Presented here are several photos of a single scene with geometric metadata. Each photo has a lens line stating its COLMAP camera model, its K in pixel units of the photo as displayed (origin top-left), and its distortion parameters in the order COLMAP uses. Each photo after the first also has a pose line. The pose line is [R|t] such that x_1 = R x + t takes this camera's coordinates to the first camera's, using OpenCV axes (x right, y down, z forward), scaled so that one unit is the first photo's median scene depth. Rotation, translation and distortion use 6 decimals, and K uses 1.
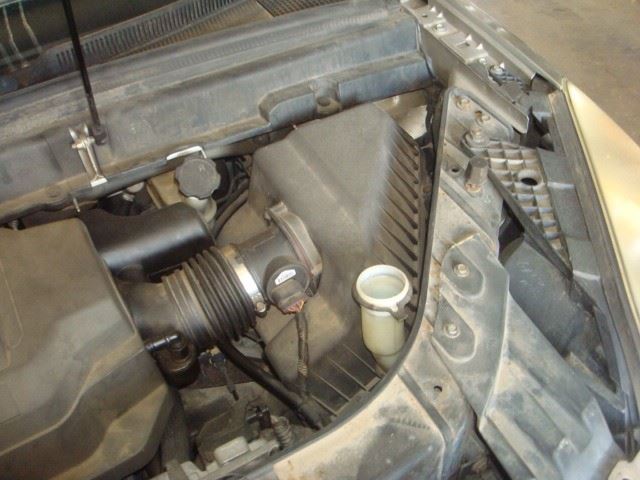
lens RADIAL K [[675.6, 0, 311.3], [0, 675.6, 201.3], [0, 0, 1]] dist [-0.101989, -0.022645]
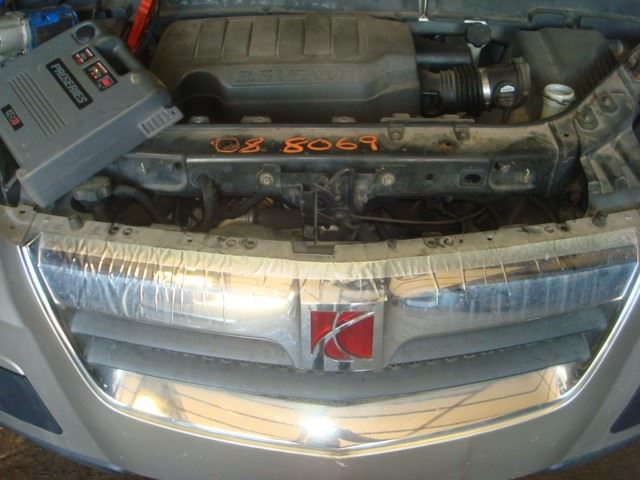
lens RADIAL K [[675.6, 0, 311.3], [0, 675.6, 201.3], [0, 0, 1]] dist [-0.101989, -0.022645]
pose [[0.864540, 0.355018, -0.355716, 0.234116], [-0.379408, 0.925229, 0.001292, 0.560163], [0.329577, 0.133845, 0.934593, -0.712353]]
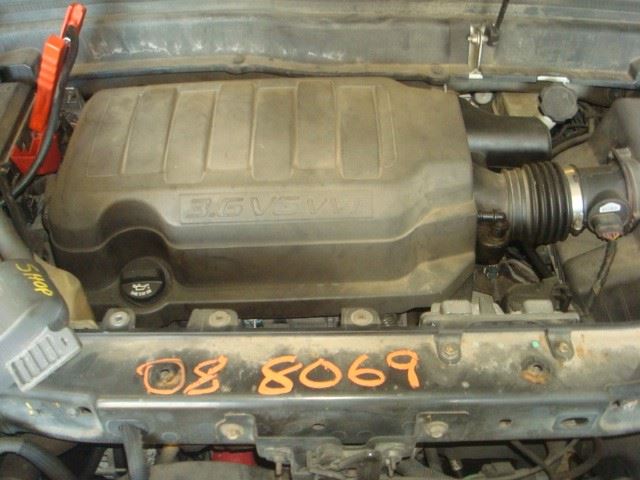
lens RADIAL K [[675.6, 0, 311.3], [0, 675.6, 201.3], [0, 0, 1]] dist [-0.101989, -0.022645]
pose [[0.868325, 0.379497, -0.319366, -0.122234], [-0.366274, 0.924784, 0.103041, 0.168478], [0.334448, 0.027502, 0.942013, -0.189823]]
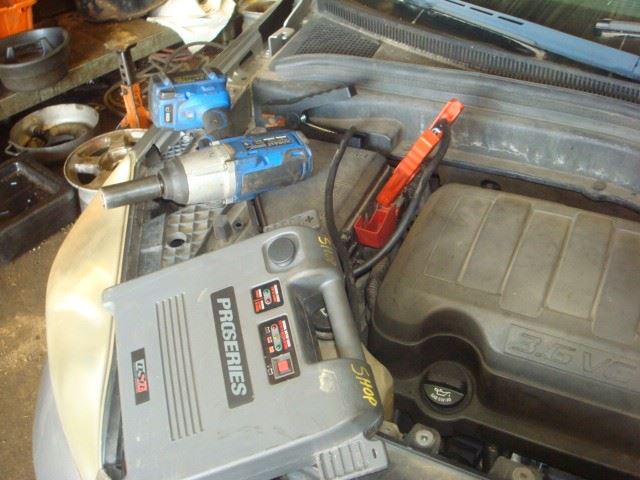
lens RADIAL K [[675.6, 0, 311.3], [0, 675.6, 201.3], [0, 0, 1]] dist [-0.101989, -0.022645]
pose [[0.539914, 0.560325, -0.628115, -0.266605], [-0.539736, 0.803085, 0.252467, 0.103316], [0.645894, 0.202706, 0.736024, -0.248243]]
